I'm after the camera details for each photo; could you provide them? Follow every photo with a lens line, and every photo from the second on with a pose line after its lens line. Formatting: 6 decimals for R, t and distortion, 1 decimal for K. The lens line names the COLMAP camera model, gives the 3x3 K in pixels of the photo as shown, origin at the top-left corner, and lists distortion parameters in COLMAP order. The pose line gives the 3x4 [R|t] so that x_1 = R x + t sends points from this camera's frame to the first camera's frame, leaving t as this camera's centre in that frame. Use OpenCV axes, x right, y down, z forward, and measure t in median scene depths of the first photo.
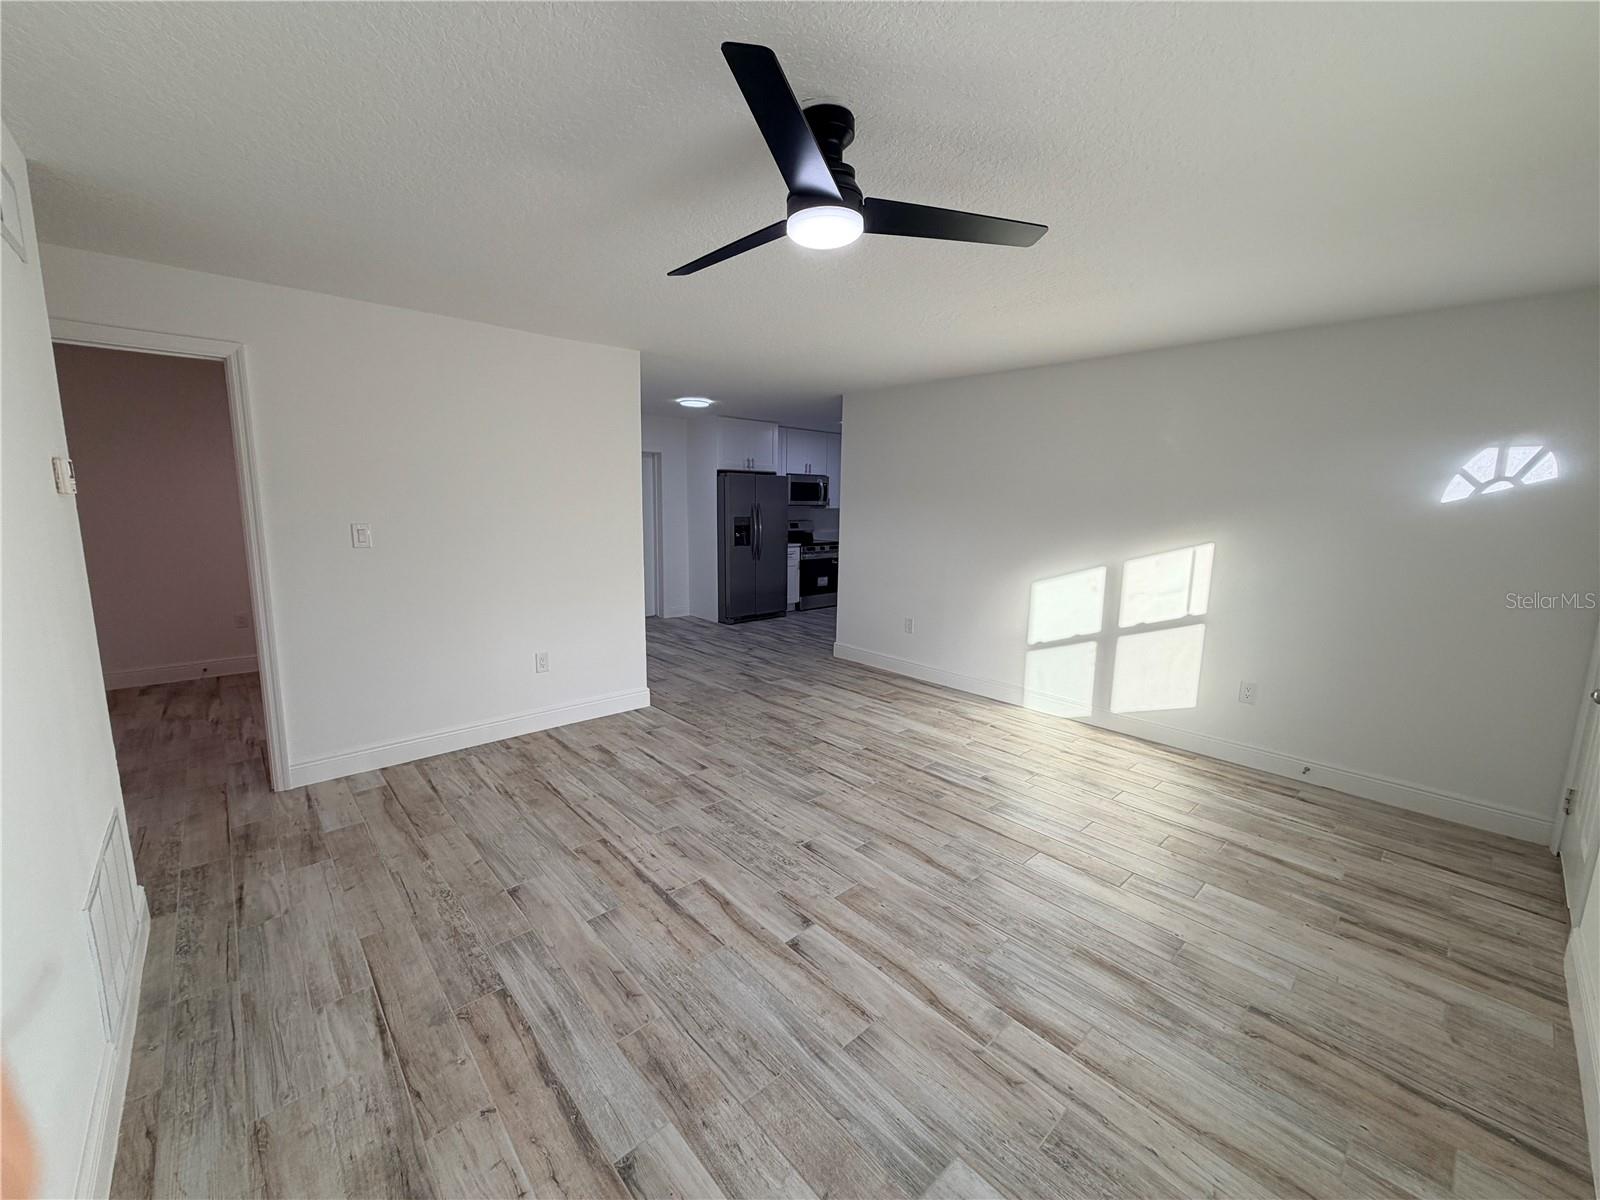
lens RADIAL K [[633.7, 0, 791.4], [0, 633.7, 592.1], [0, 0, 1]] dist [-0.000847, 0.000480]
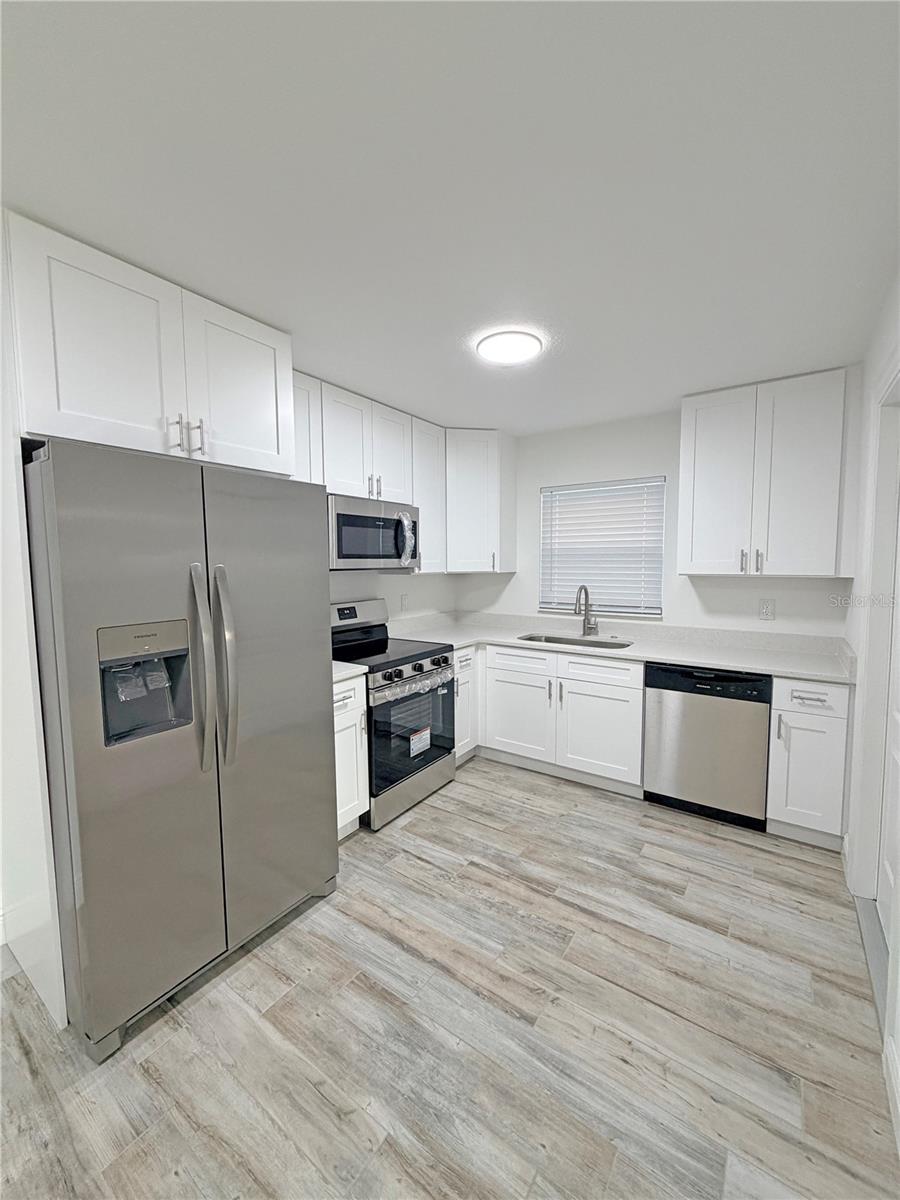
lens RADIAL K [[475.3, 0, 449.5], [0, 475.3, 599.0], [0, 0, 1]] dist [-0.000847, 0.000480]
pose [[0.974226, -0.038950, 0.222184, 0.001563], [0.053101, 0.996899, -0.058071, -0.243448], [-0.219233, 0.068372, 0.973274, 1.728318]]
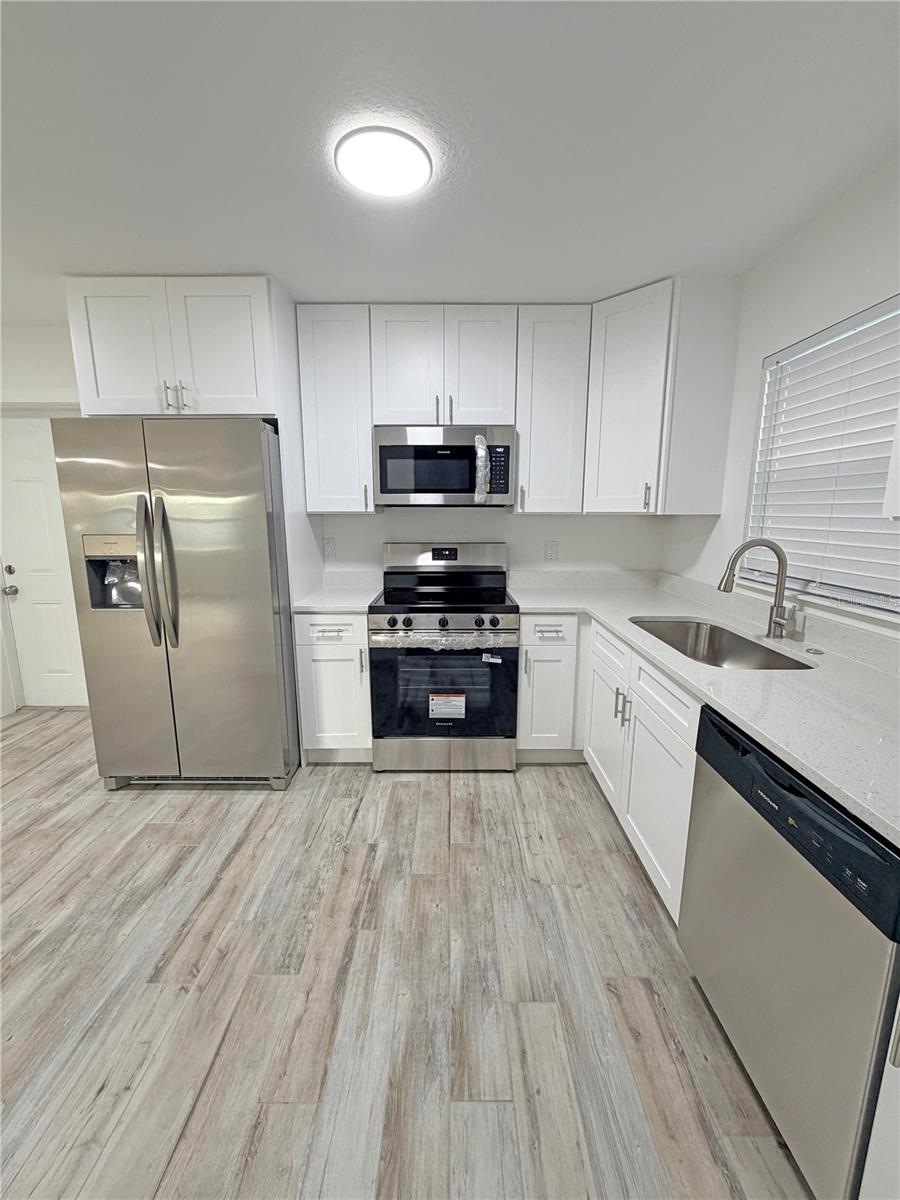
lens RADIAL K [[475.3, 0, 448.5], [0, 475.3, 597.7], [0, 0, 1]] dist [-0.000847, 0.000480]
pose [[0.743036, 0.104989, -0.660965, 0.591894], [-0.085308, 0.994420, 0.062054, -0.254990], [0.663792, 0.010277, 0.747846, 2.024910]]
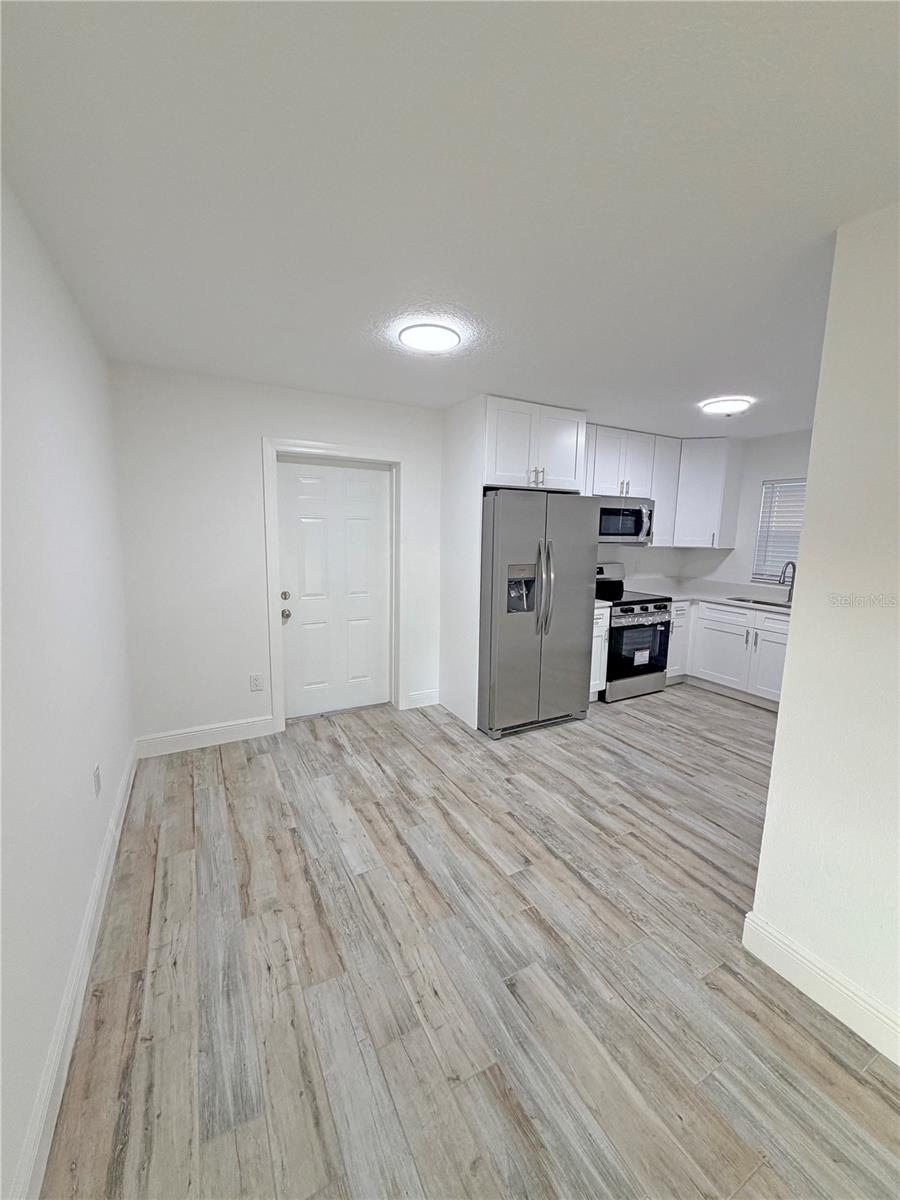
lens RADIAL K [[475.3, 0, 450.0], [0, 475.3, 596.8], [0, 0, 1]] dist [-0.000847, 0.000480]
pose [[0.972576, 0.037612, -0.229522, -0.086628], [-0.038214, 0.999268, 0.001821, -0.189798], [0.229423, 0.007000, 0.973302, 1.207115]]
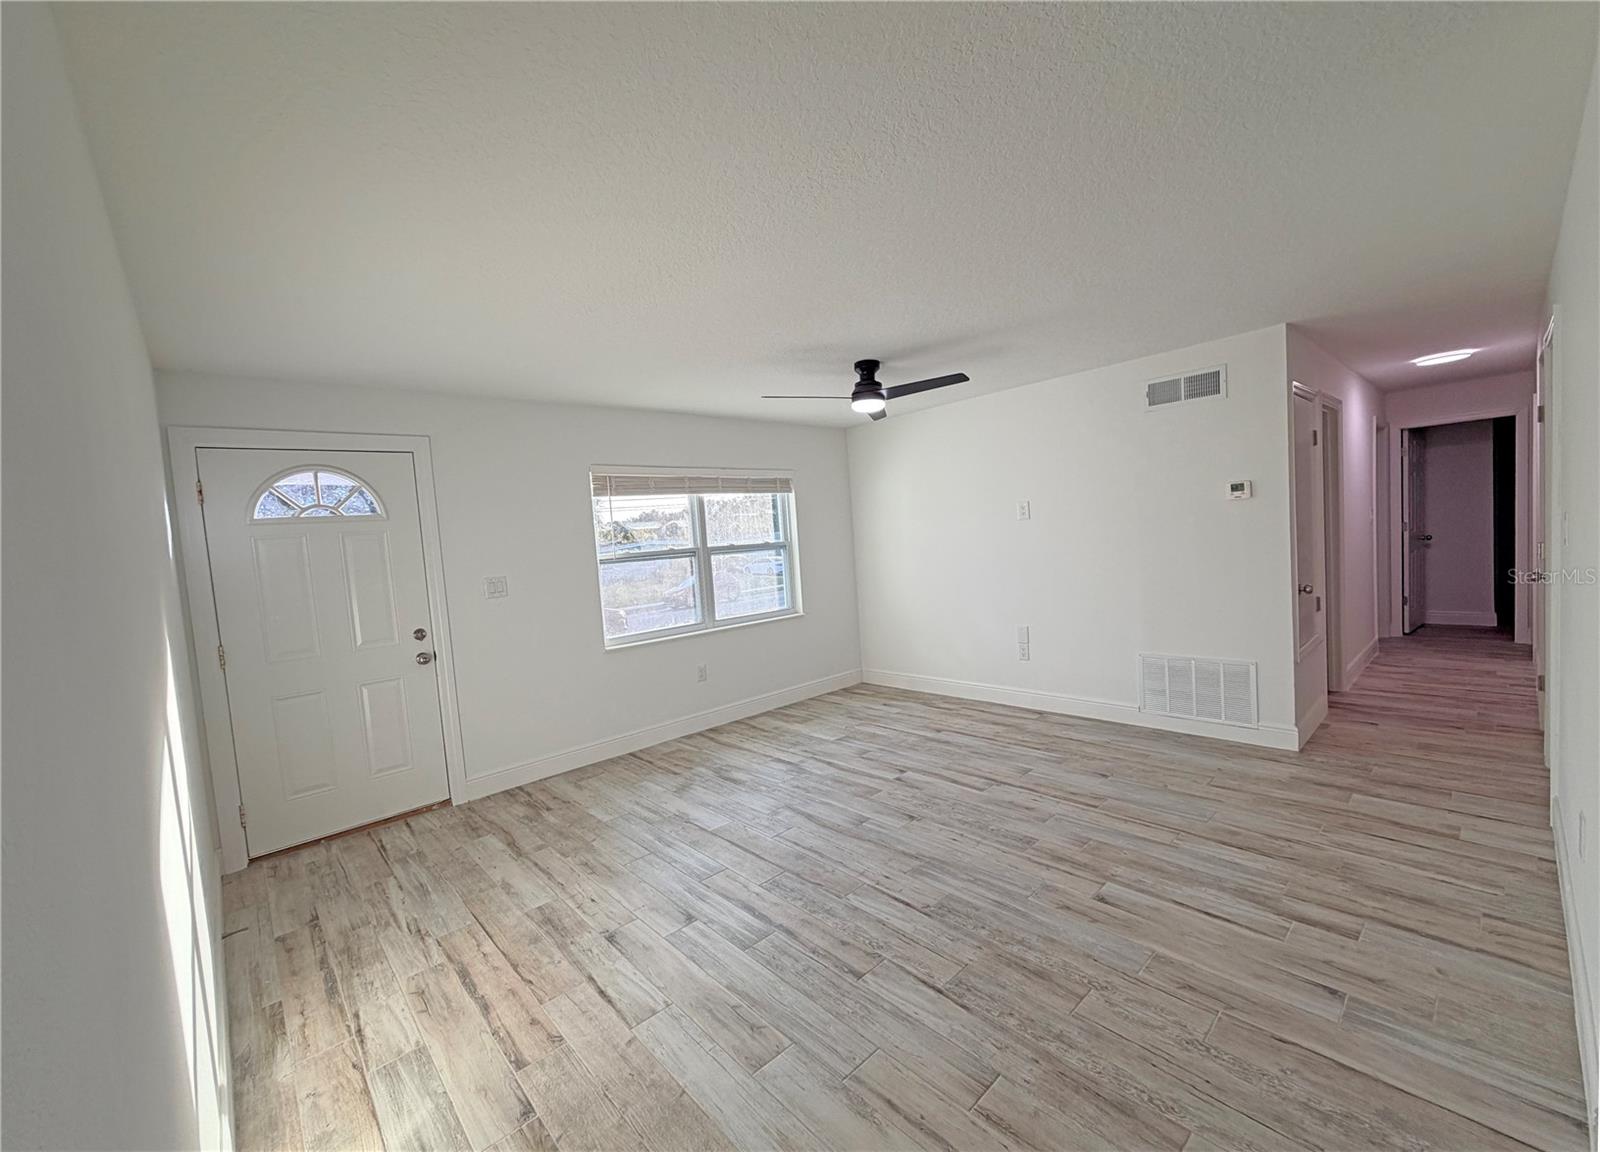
lens RADIAL K [[645.4, 0, 790.6], [0, 645.4, 577.8], [0, 0, 1]] dist [0.000715, -0.000005]
pose [[-0.998466, 0.055231, 0.003772, 0.172306], [0.054796, 0.976319, 0.209281, -0.221180], [0.007877, 0.209167, -0.977848, 1.635935]]
